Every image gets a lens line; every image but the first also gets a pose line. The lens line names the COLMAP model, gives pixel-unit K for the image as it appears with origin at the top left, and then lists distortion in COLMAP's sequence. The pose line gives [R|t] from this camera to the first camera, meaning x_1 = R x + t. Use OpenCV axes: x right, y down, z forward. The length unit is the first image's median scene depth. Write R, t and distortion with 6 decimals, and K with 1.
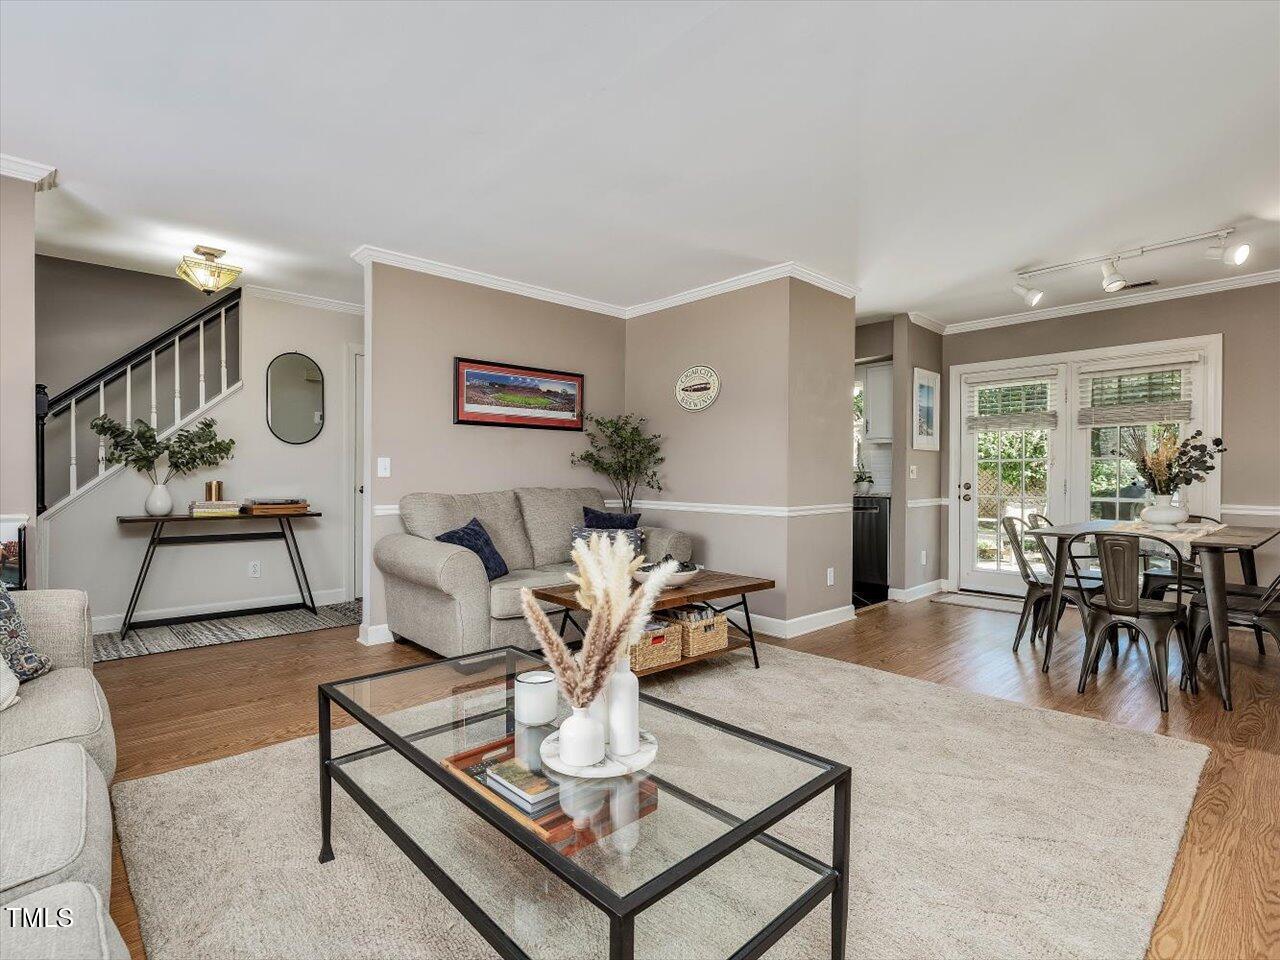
lens RADIAL K [[632.1, 0, 639.6], [0, 632.1, 471.2], [0, 0, 1]] dist [-0.001084, 0.000974]
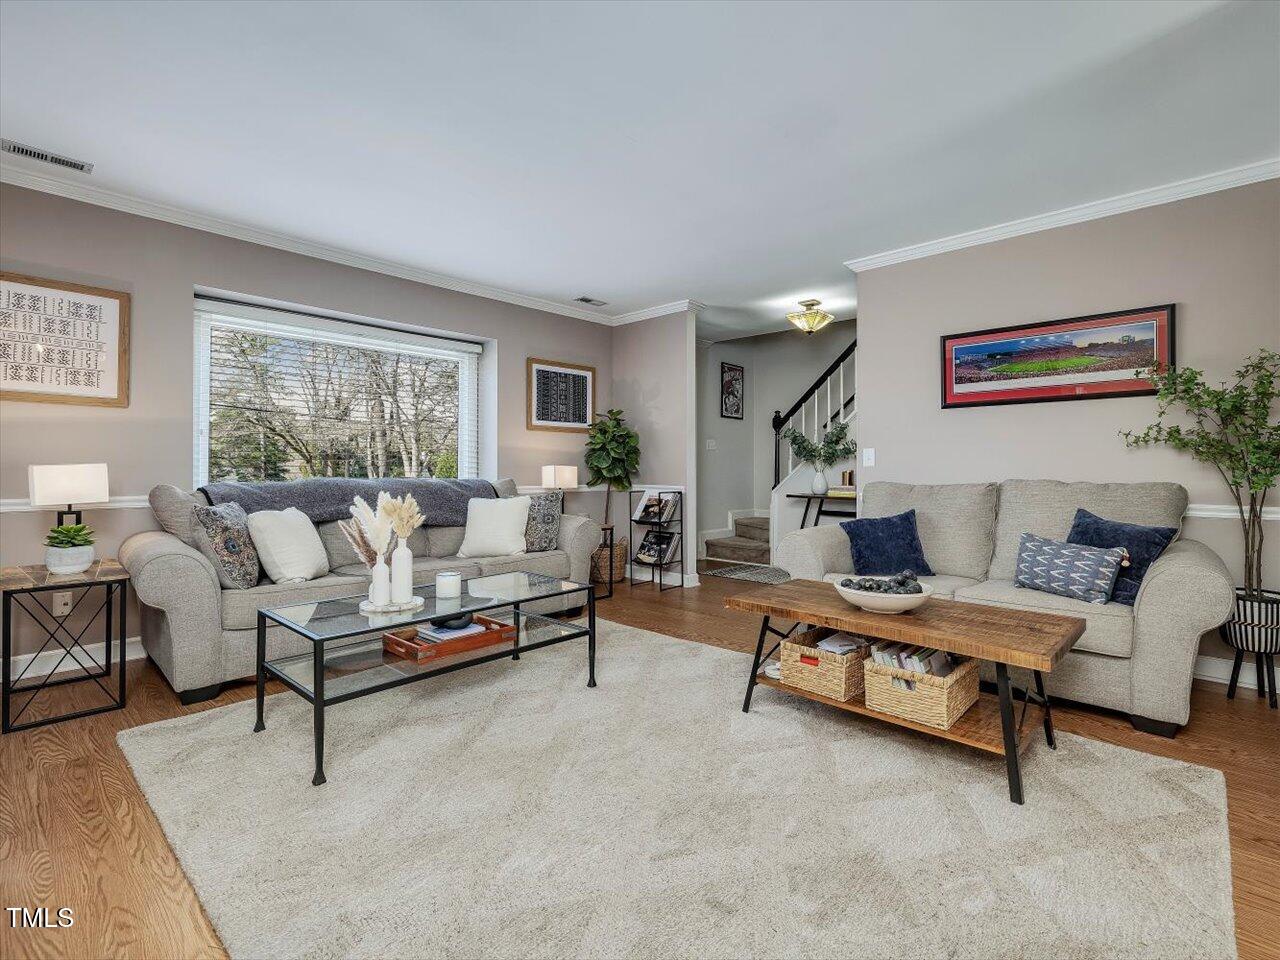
lens RADIAL K [[605.6, 0, 641.9], [0, 605.6, 459.9], [0, 0, 1]] dist [-0.000249, 0.000132]
pose [[0.067497, -0.017346, -0.997569, 0.553713], [0.006406, 0.999836, -0.016952, 0.012258], [0.997699, -0.005246, 0.067597, 0.496021]]
